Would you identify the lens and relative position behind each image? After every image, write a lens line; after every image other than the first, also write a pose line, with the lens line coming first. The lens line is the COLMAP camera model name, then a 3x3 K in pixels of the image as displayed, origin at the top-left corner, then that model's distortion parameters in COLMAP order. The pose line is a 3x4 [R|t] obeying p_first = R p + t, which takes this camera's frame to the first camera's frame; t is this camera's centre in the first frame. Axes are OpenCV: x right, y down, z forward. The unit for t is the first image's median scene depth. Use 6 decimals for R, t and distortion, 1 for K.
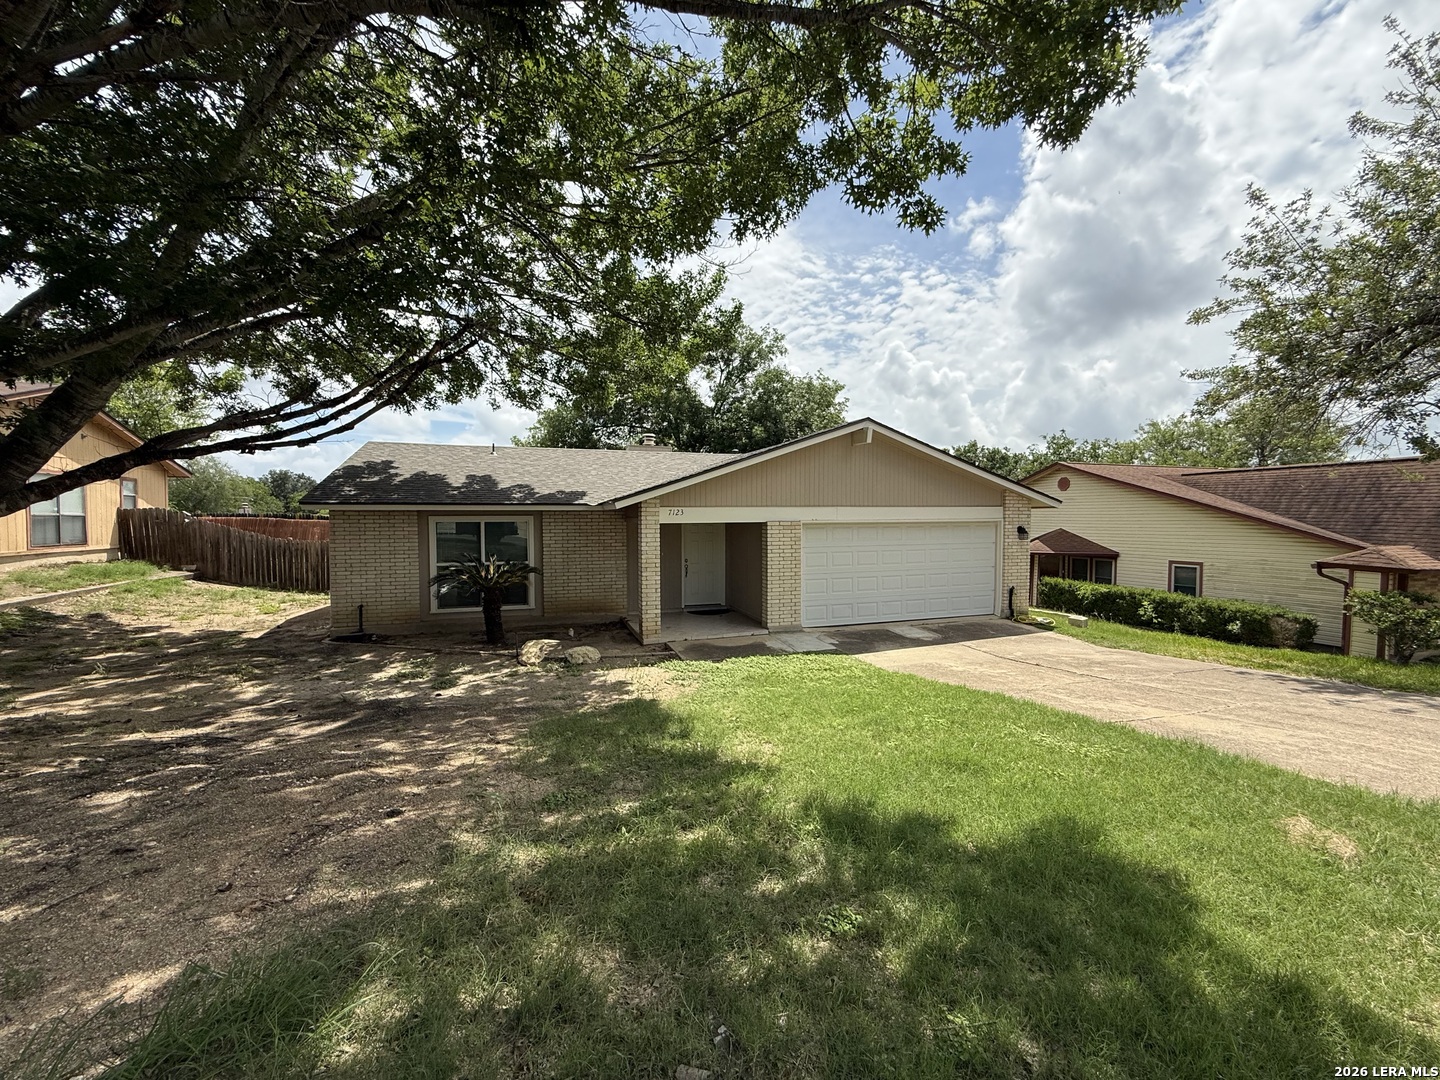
lens RADIAL K [[573.4, 0, 720.2], [0, 573.4, 541.1], [0, 0, 1]] dist [0.001354, -0.000398]
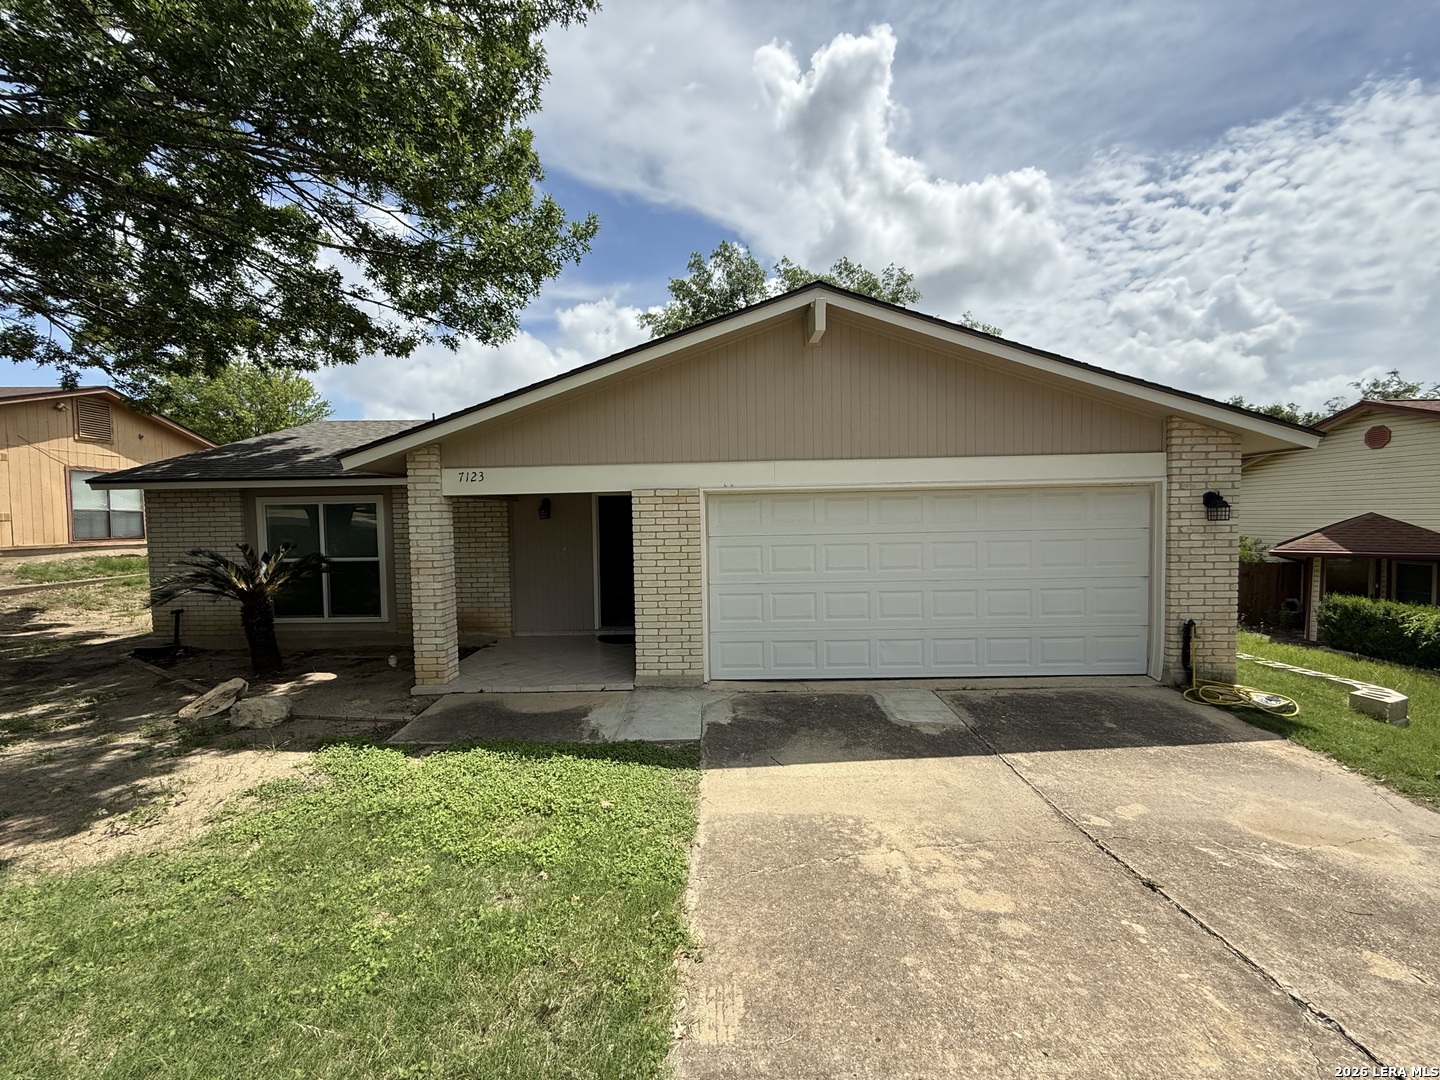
lens RADIAL K [[573.4, 0, 719.4], [0, 573.4, 537.1], [0, 0, 1]] dist [0.001354, -0.000398]
pose [[0.943550, -0.002904, -0.331216, 0.301915], [0.000395, 0.999971, -0.007644, 0.014288], [0.331229, 0.007081, 0.943524, 0.427541]]
